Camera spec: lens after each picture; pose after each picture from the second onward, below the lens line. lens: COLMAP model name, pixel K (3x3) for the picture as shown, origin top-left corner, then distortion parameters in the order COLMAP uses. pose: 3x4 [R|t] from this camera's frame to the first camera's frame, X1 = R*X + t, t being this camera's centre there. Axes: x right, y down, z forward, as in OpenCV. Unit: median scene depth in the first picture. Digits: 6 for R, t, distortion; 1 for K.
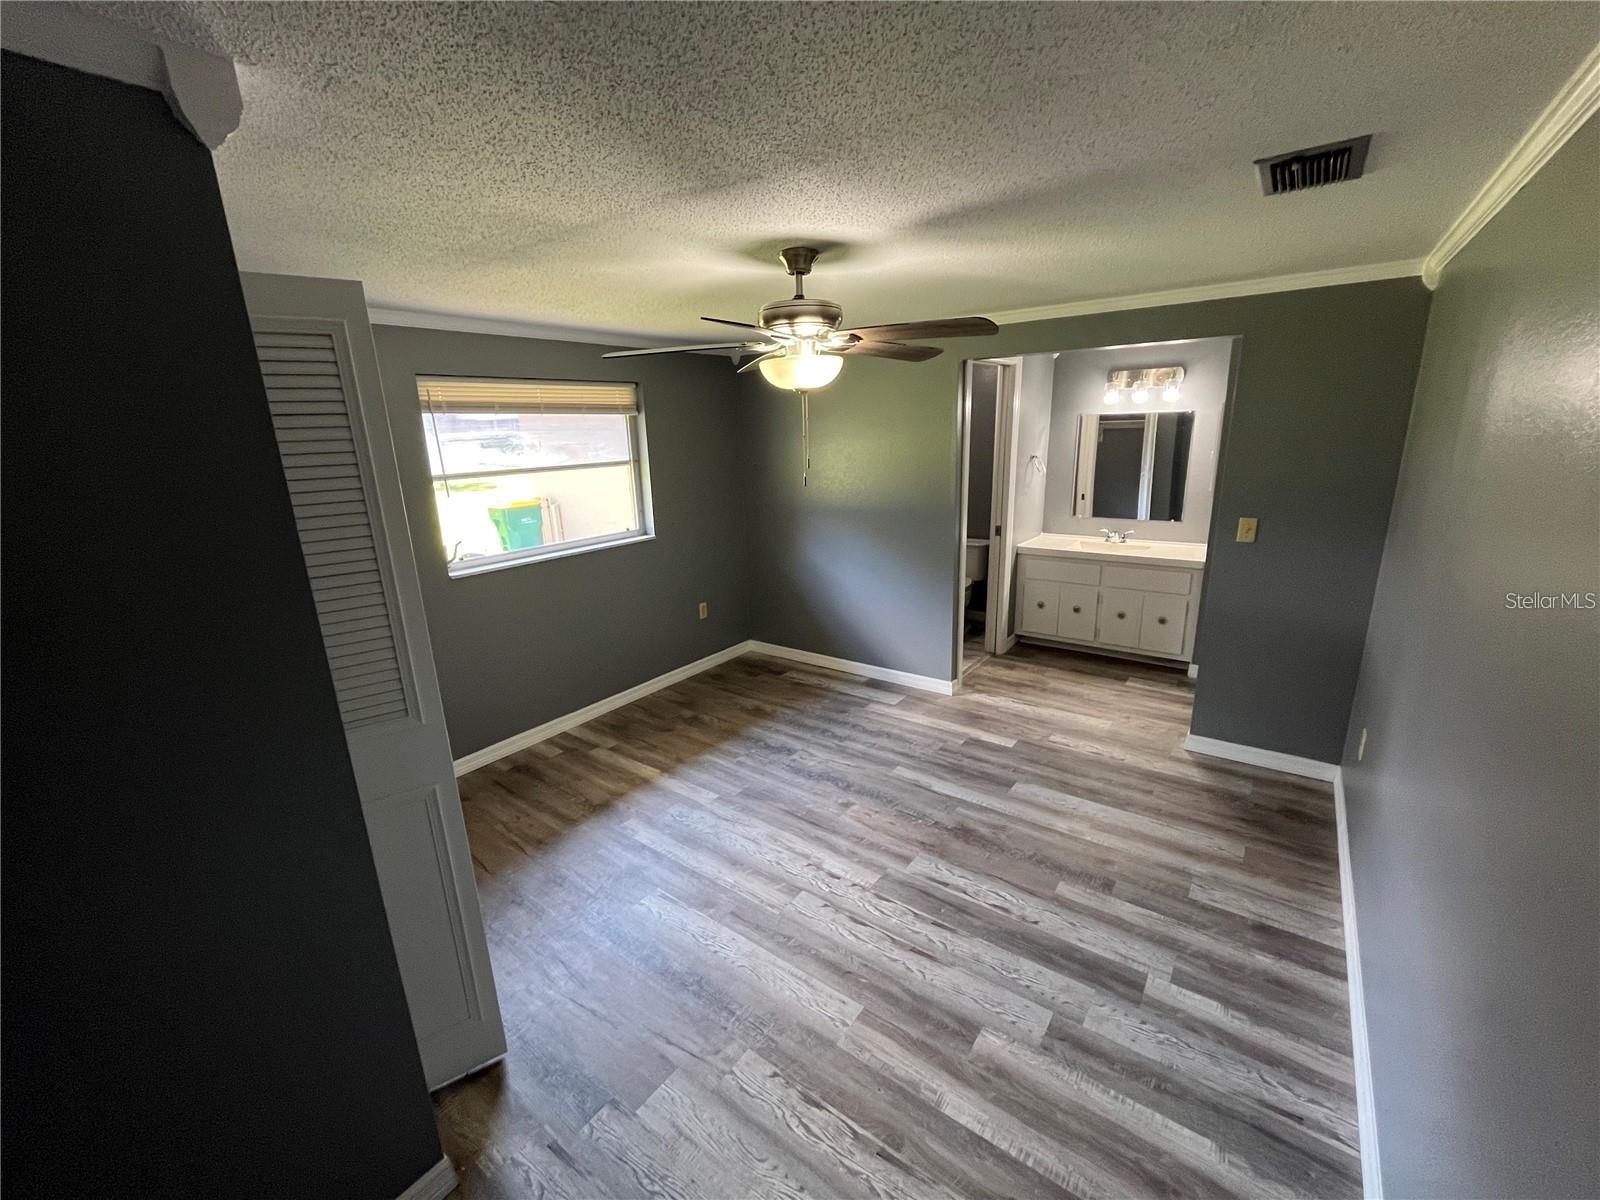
lens RADIAL K [[653.0, 0, 796.7], [0, 653.0, 604.1], [0, 0, 1]] dist [0.001115, -0.000214]
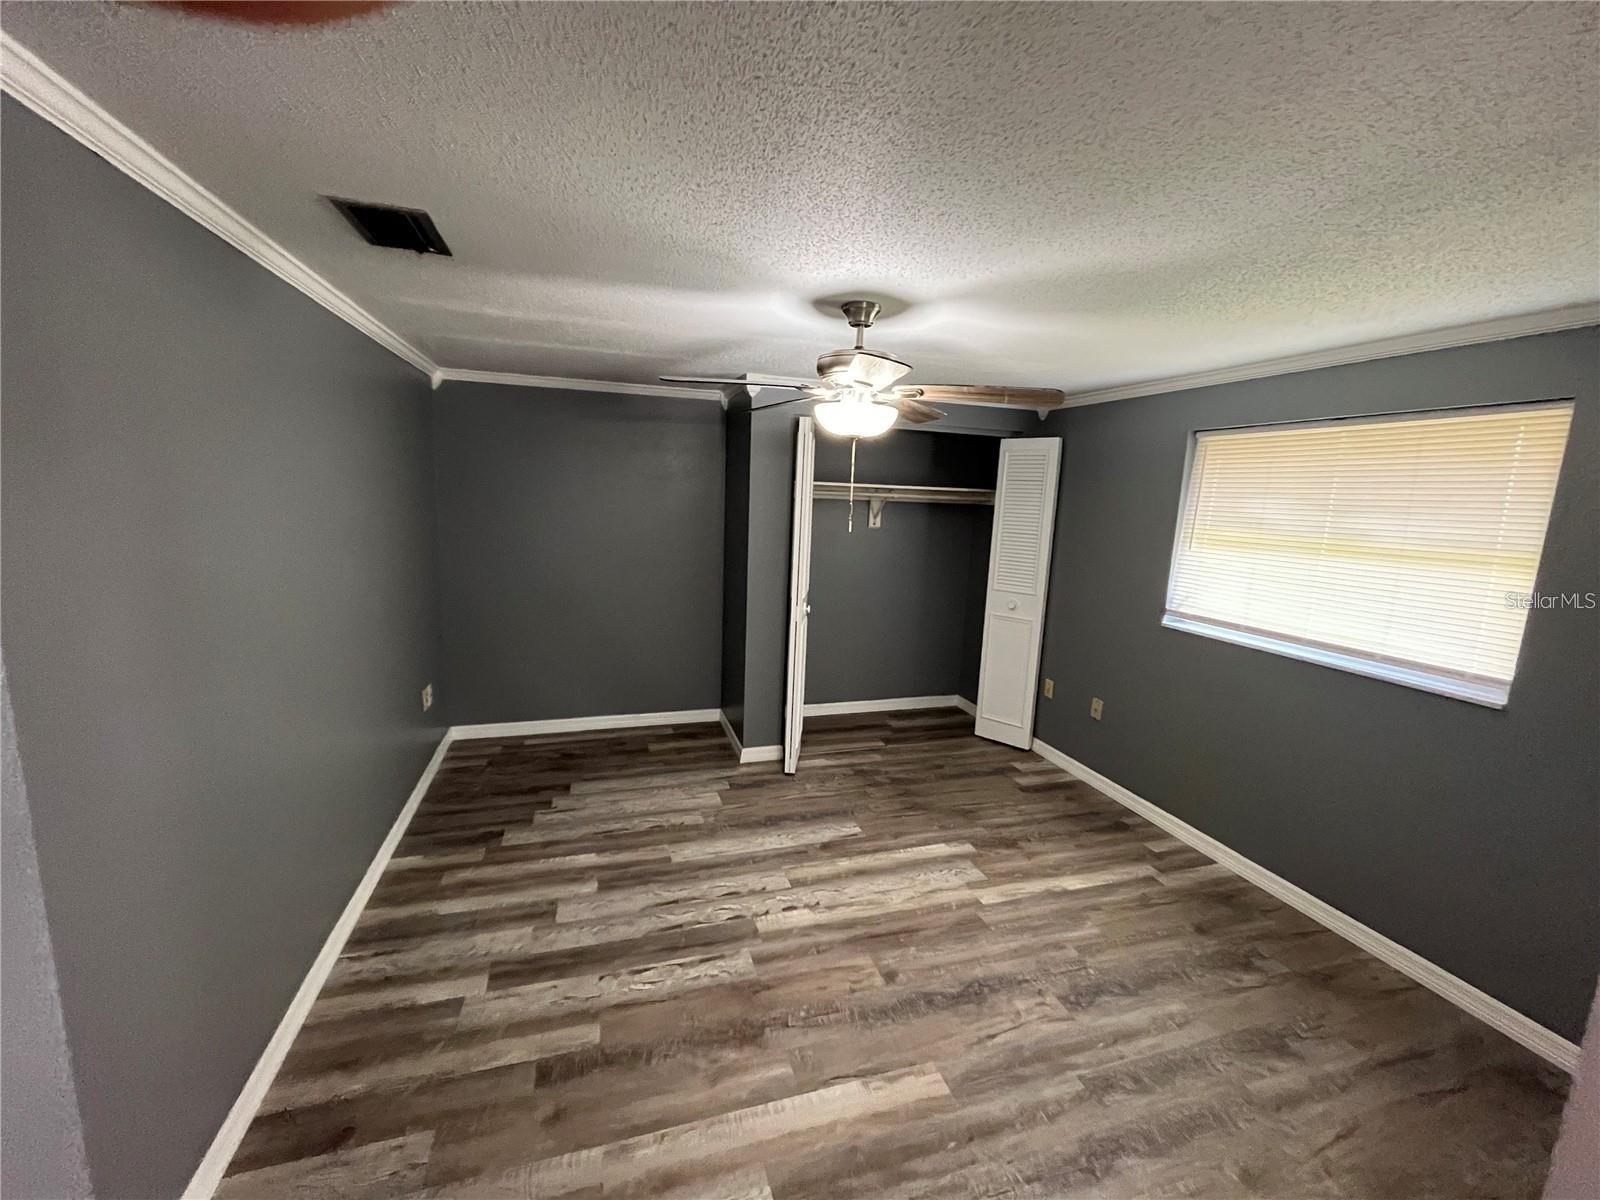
lens RADIAL K [[653.0, 0, 794.4], [0, 653.0, 597.5], [0, 0, 1]] dist [0.001115, -0.000214]
pose [[-0.583649, 0.142928, -0.799328, 0.811407], [-0.229971, 0.914988, 0.331528, -0.370855], [0.778760, 0.377318, -0.501163, 1.363828]]
